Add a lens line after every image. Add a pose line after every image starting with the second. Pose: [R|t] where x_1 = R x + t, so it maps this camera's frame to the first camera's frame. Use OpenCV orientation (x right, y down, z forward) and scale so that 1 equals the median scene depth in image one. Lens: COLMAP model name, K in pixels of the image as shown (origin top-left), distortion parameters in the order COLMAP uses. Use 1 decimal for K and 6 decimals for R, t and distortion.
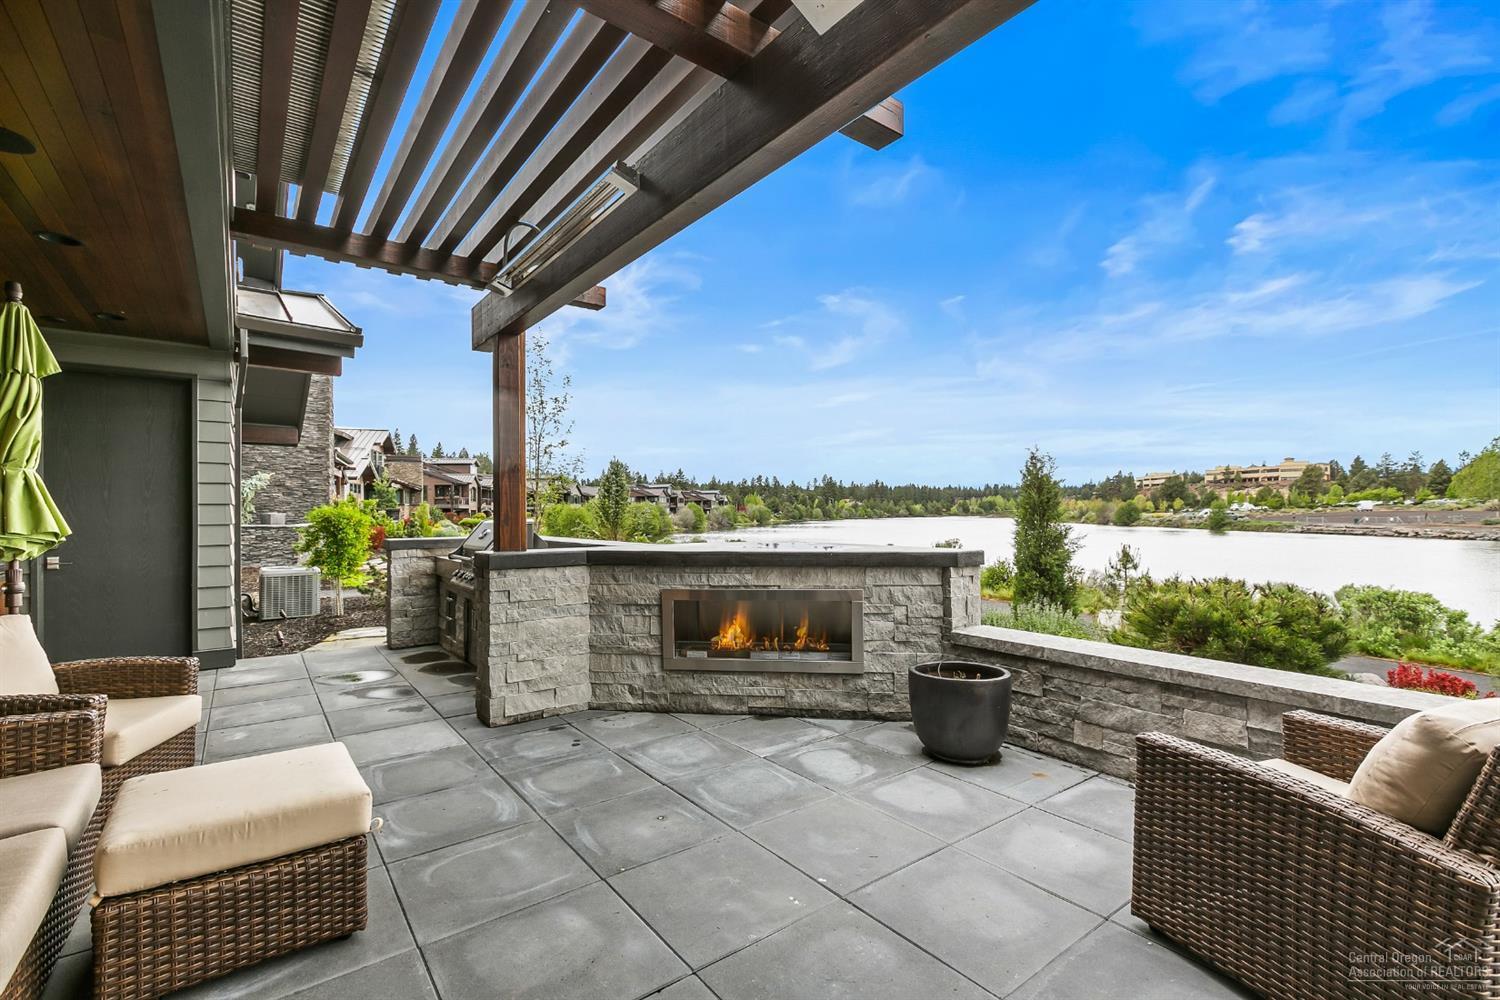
lens RADIAL K [[660.6, 0, 757.8], [0, 660.6, 502.4], [0, 0, 1]] dist [0.001235, 0.001008]
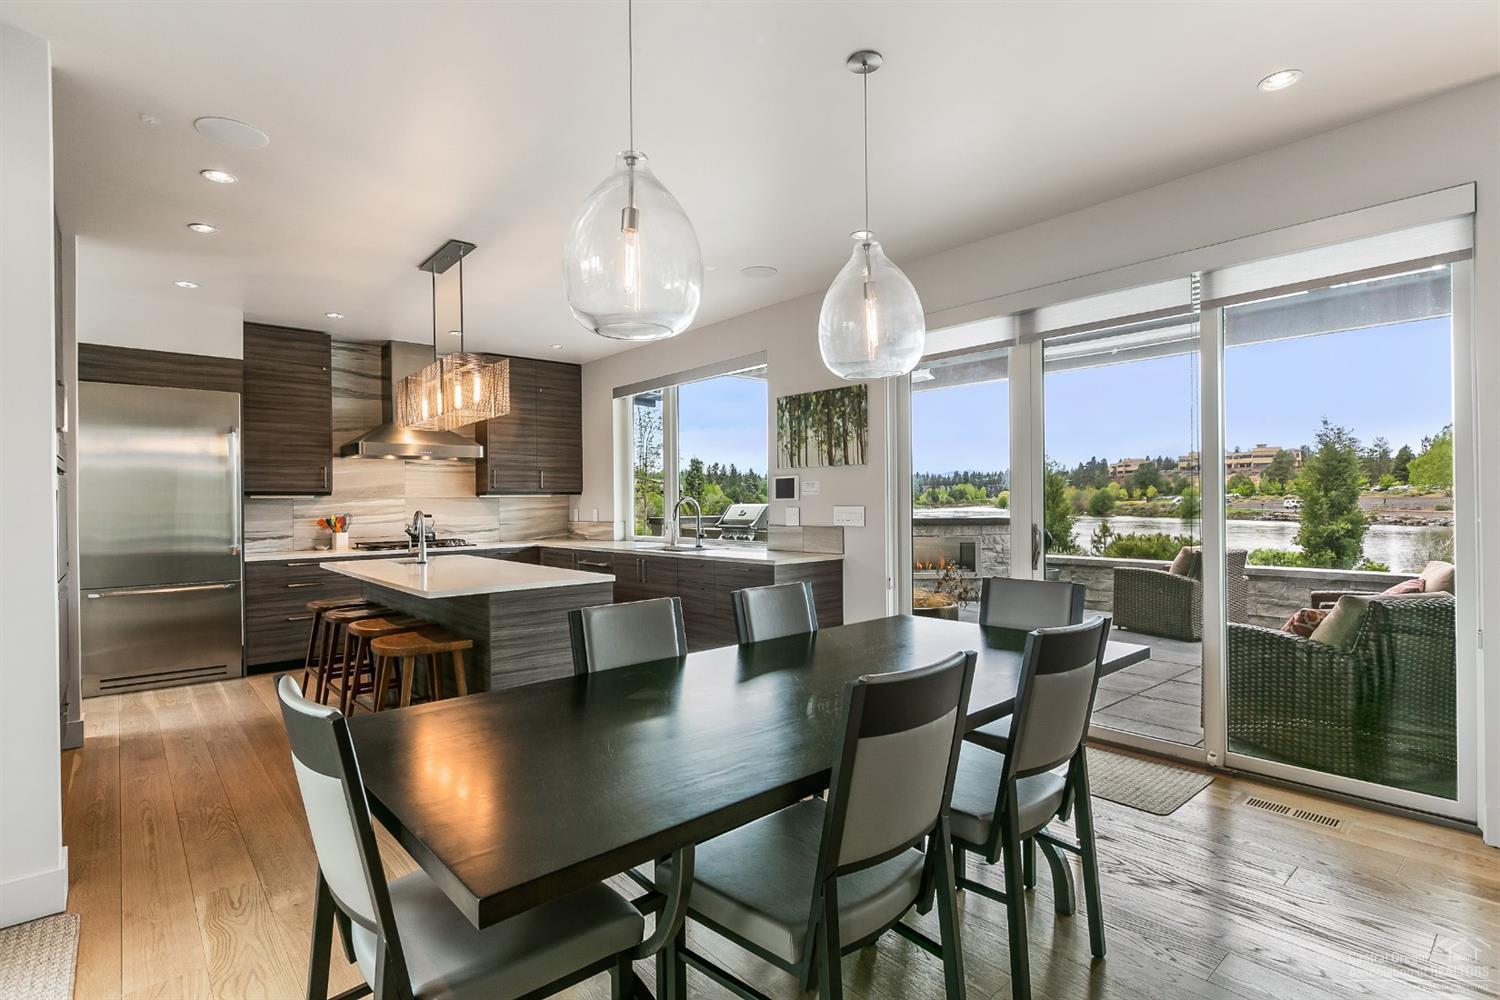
lens RADIAL K [[715.3, 0, 753.3], [0, 715.3, 500.1], [0, 0, 1]] dist [-0.006329, 0.000245]
pose [[0.998352, -0.005958, 0.057086, -0.010372], [0.005314, 0.999921, 0.011424, -0.000112], [-0.057149, -0.011101, 0.998304, -0.017858]]
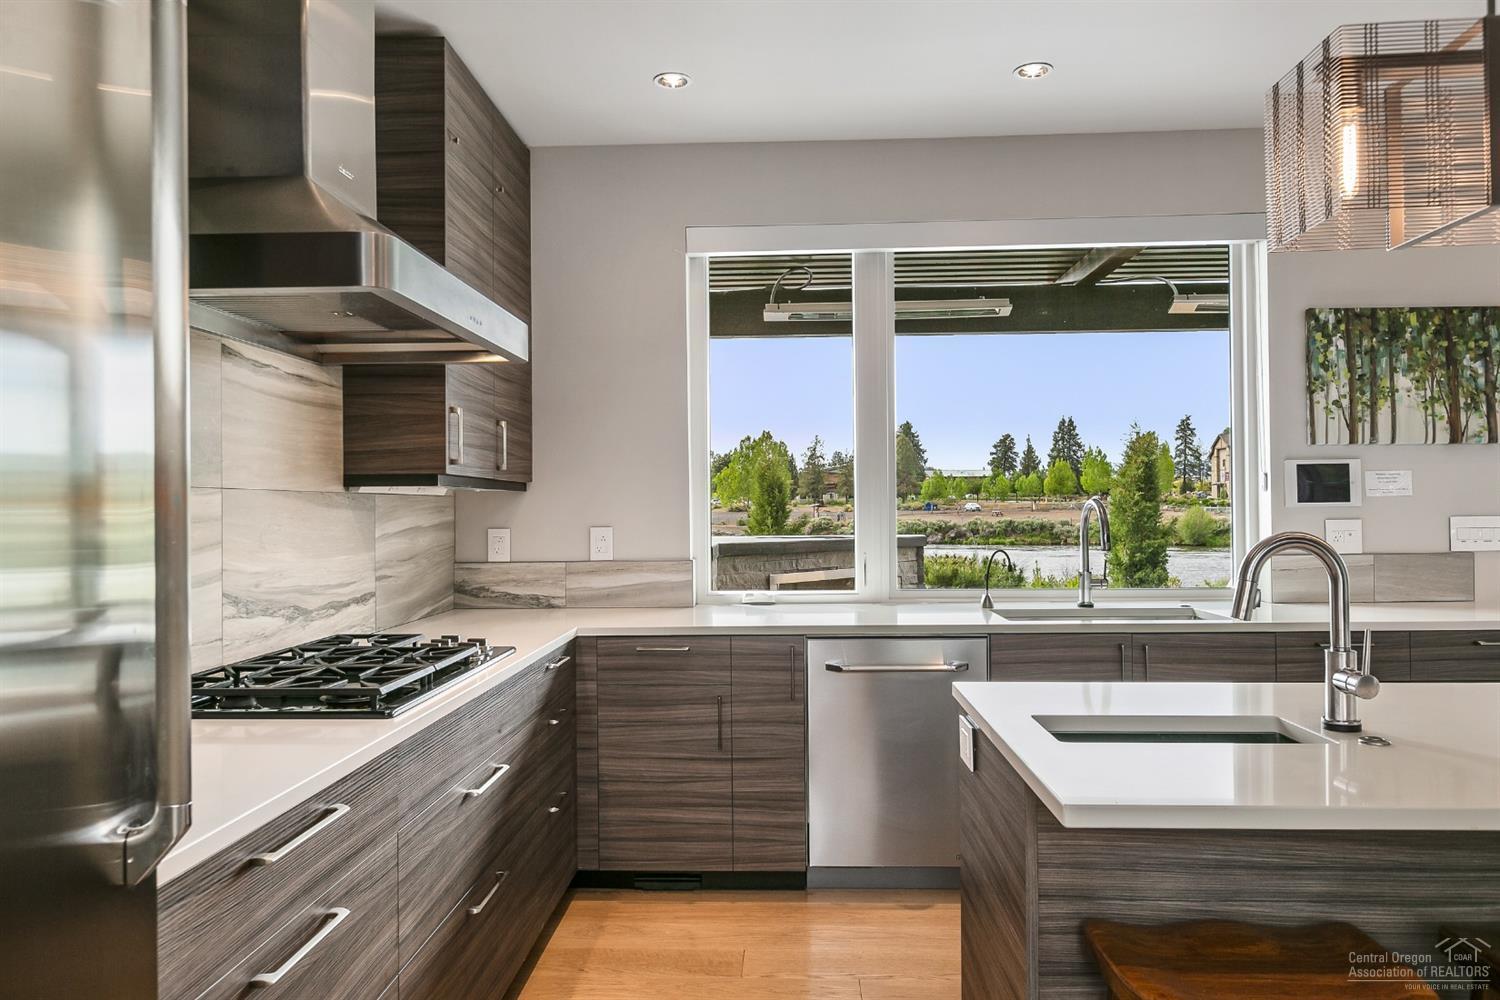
lens RADIAL K [[1005.3, 0, 756.0], [0, 1005.3, 506.7], [0, 0, 1]] dist [0.003999, -0.000161]
pose [[0.644803, 0.000313, 0.764349, -0.140772], [-0.004085, 0.999987, 0.003036, 0.002048], [-0.764338, -0.005080, 0.644796, 0.131635]]
